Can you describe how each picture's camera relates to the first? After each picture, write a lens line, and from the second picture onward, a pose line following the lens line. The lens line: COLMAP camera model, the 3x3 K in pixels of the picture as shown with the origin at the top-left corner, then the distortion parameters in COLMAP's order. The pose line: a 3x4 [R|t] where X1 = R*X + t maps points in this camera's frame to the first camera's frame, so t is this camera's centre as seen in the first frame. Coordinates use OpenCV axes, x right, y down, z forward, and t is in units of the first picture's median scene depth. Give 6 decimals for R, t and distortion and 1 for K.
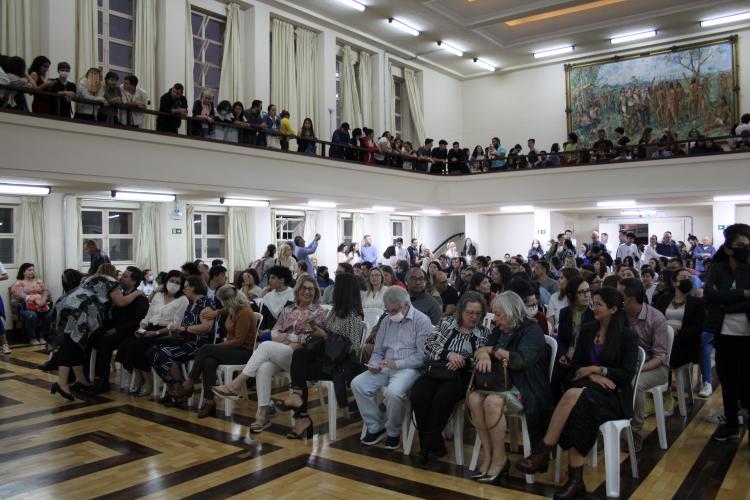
lens RADIAL K [[626.5, 0, 375.0], [0, 626.5, 250.0], [0, 0, 1]] dist [-0.157889, 0.141942]
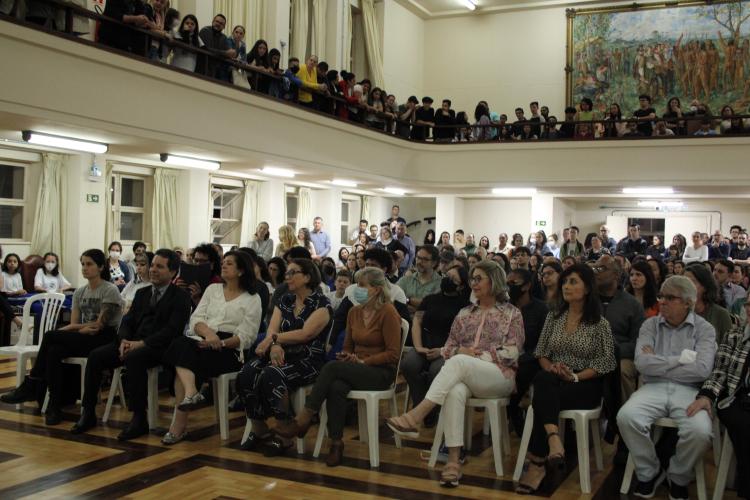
lens RADIAL K [[823.0, 0, 375.0], [0, 823.0, 250.0], [0, 0, 1]] dist [-0.068856, 0.051337]
pose [[0.978485, 0.035403, 0.203259, -0.143924], [-0.036642, 0.999326, 0.002334, 0.009440], [-0.203039, -0.009731, 0.979122, 0.038363]]
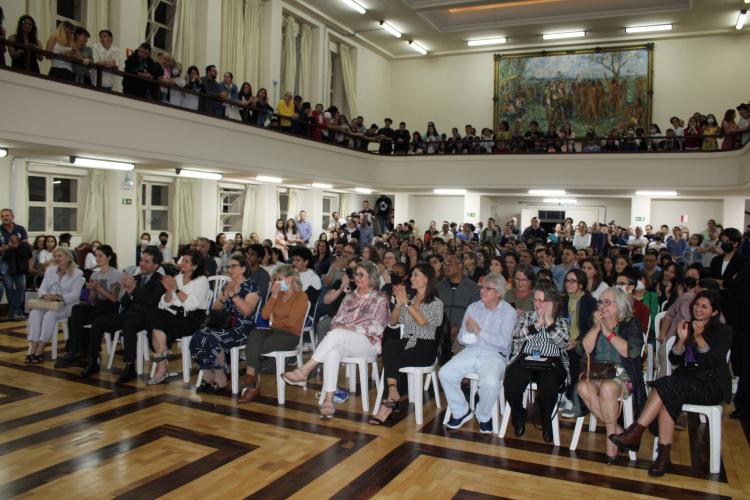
lens RADIAL K [[626.5, 0, 375.0], [0, 626.5, 250.0], [0, 0, 1]] dist [-0.157889, 0.141942]
pose [[0.978802, 0.029456, 0.202678, -0.100912], [-0.038228, 0.998488, 0.039502, -0.006026], [-0.201208, -0.046413, 0.978448, 0.006917]]
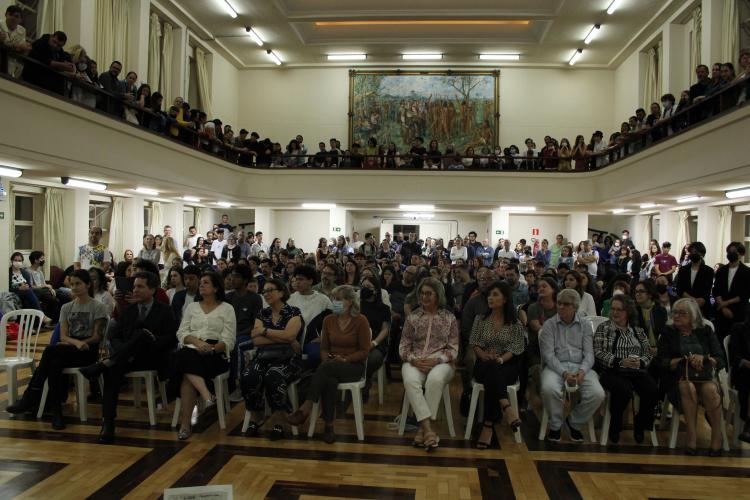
lens RADIAL K [[629.9, 0, 375.0], [0, 629.9, 250.0], [0, 0, 1]] dist [-0.156610, 0.151271]
pose [[0.850595, 0.020959, 0.525403, -0.232282], [-0.028272, 0.999583, 0.005897, -0.003529], [-0.525060, -0.019870, 0.850833, 0.075460]]
